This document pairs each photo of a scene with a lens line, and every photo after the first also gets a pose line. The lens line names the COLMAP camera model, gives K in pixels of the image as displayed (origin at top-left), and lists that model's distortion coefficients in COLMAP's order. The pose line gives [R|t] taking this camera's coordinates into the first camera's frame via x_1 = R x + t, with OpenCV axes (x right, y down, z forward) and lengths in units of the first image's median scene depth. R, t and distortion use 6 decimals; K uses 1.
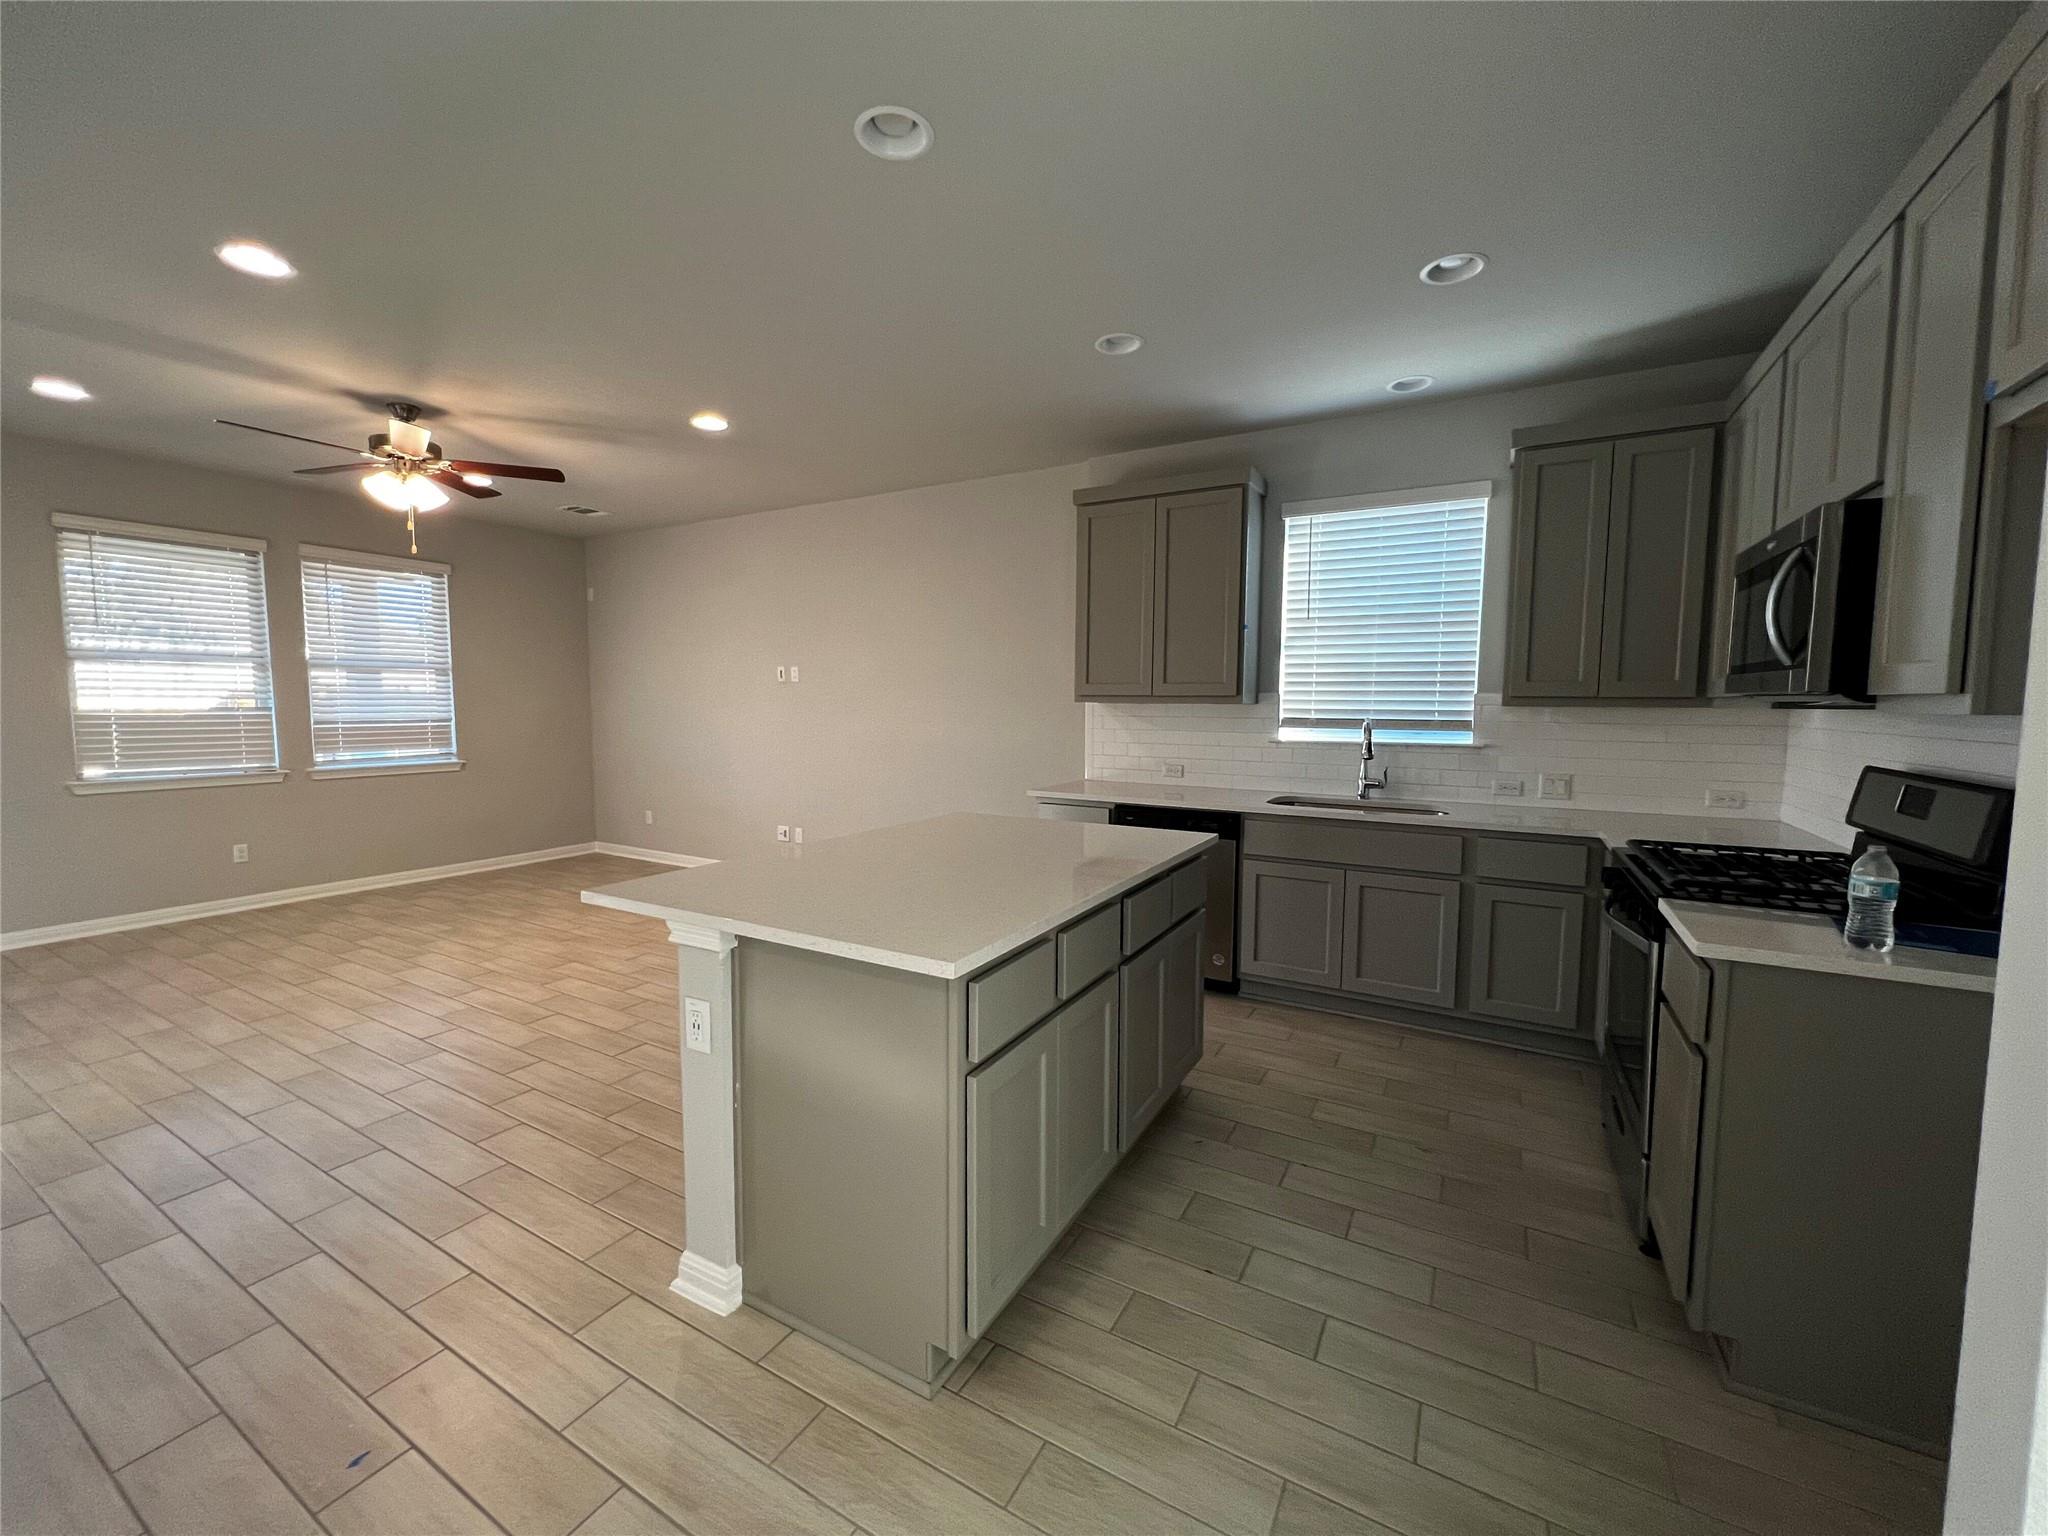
lens RADIAL K [[814.9, 0, 1021.9], [0, 814.9, 761.2], [0, 0, 1]] dist [-0.000381, -0.000508]
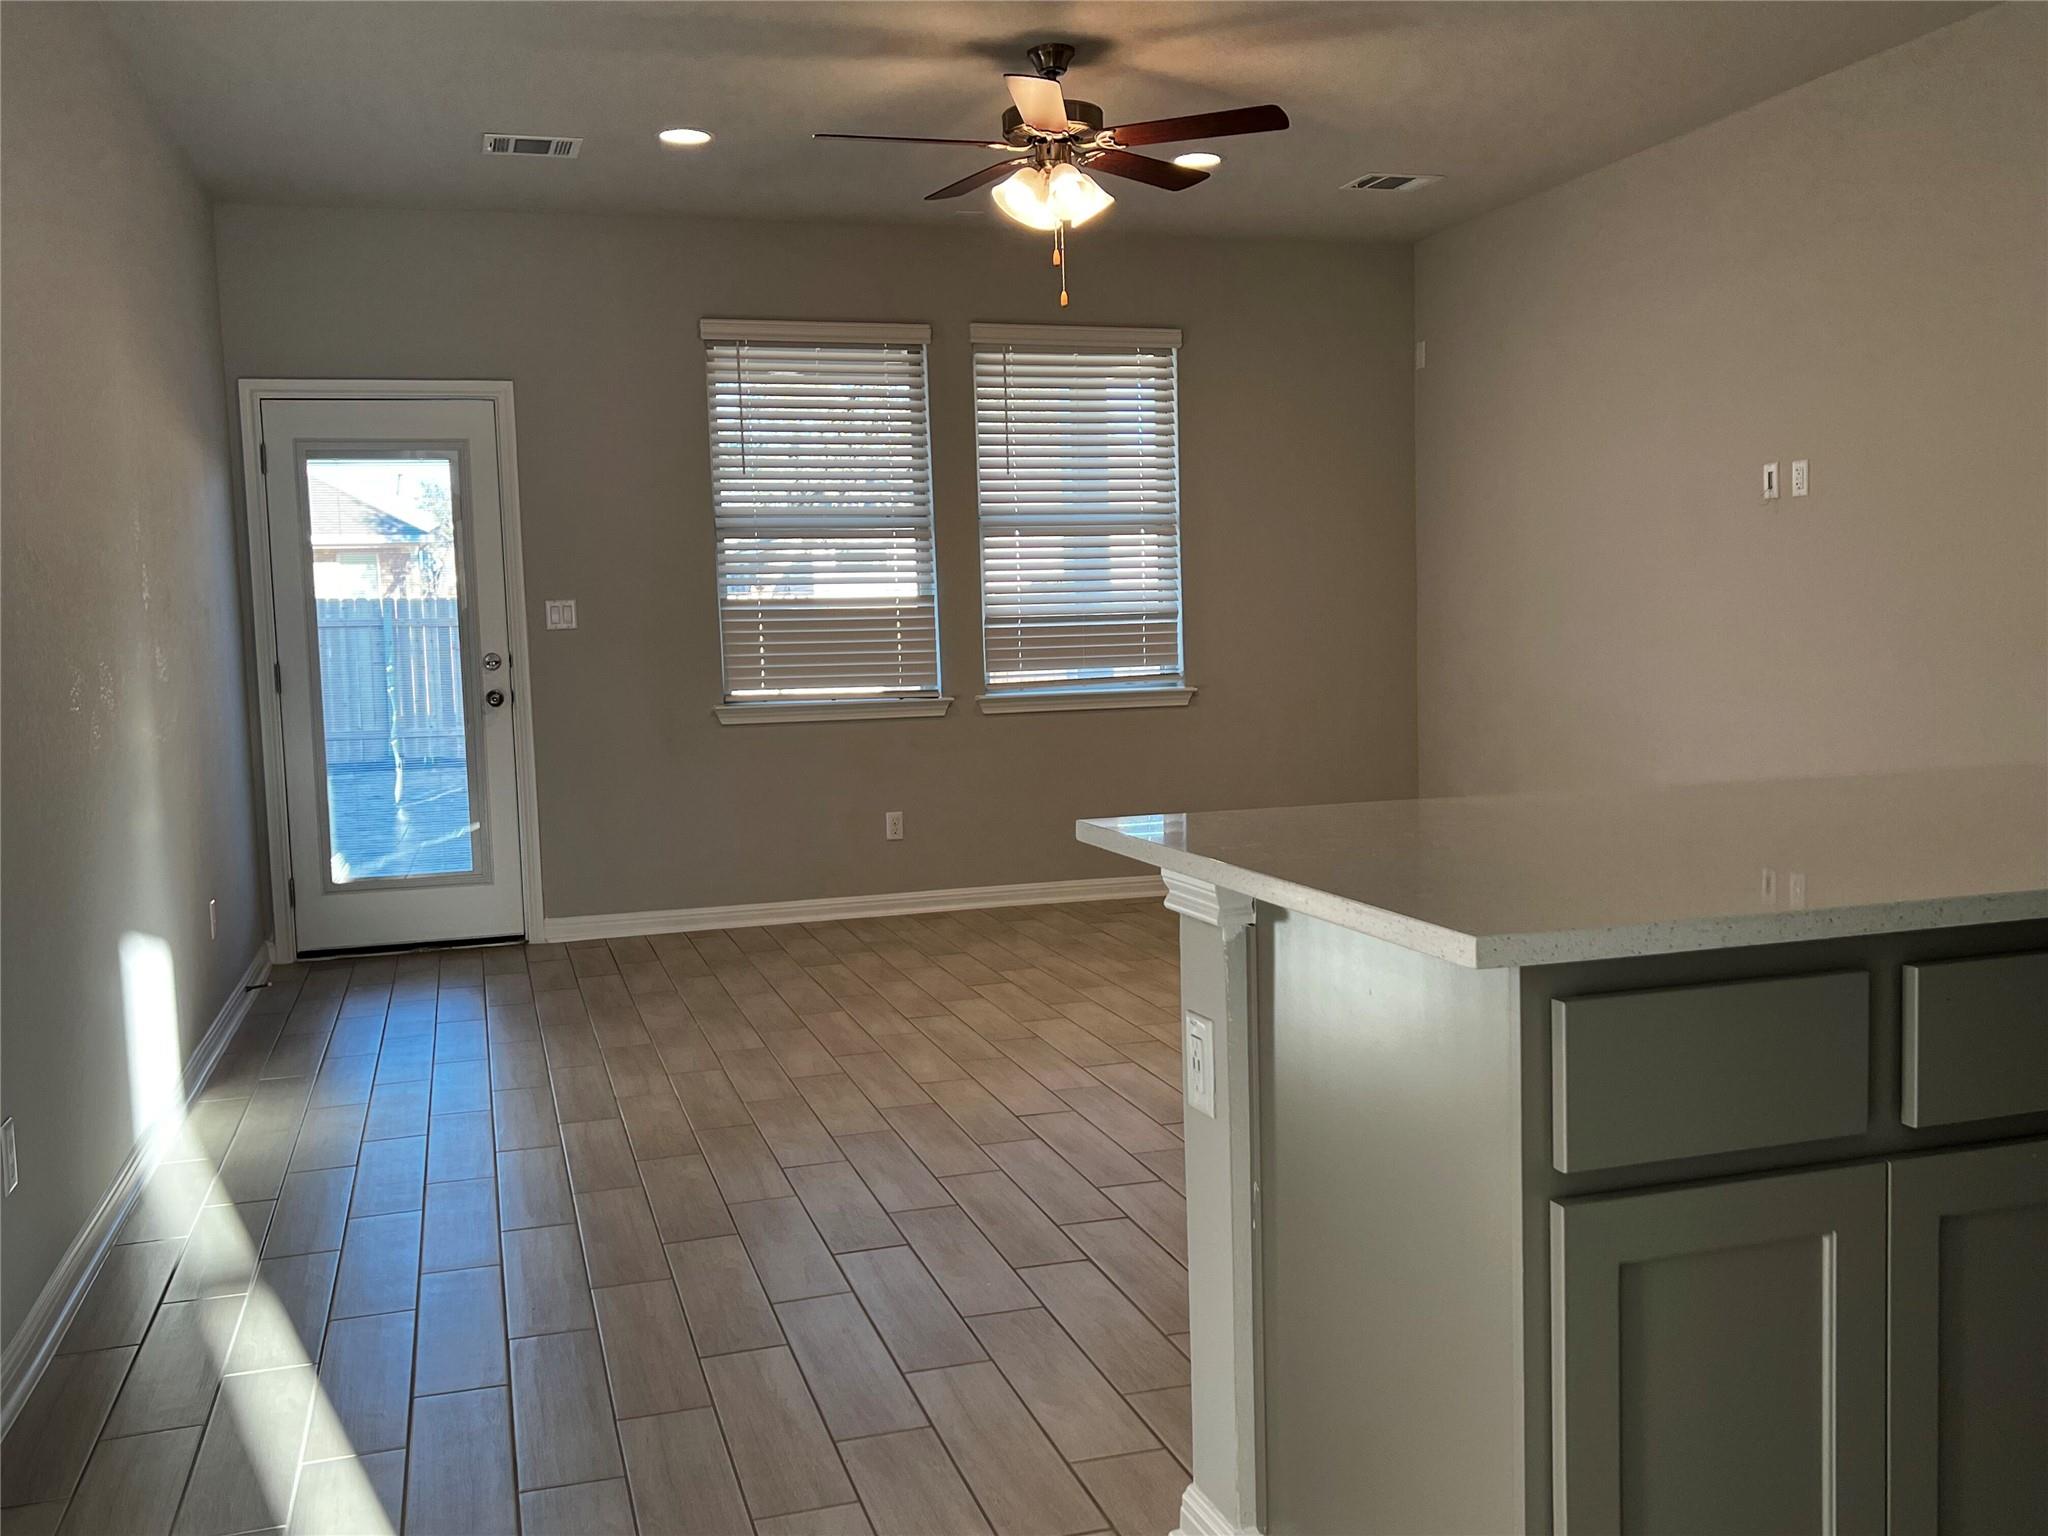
lens RADIAL K [[1867.7, 0, 1024.0], [0, 1867.7, 768.0], [0, 0, 1]] dist [0.197292, -0.564121]
pose [[0.729009, 0.030940, -0.683804, 0.154764], [-0.019656, 0.999512, 0.024269, 0.039940], [0.684222, -0.004252, 0.729262, -0.001252]]
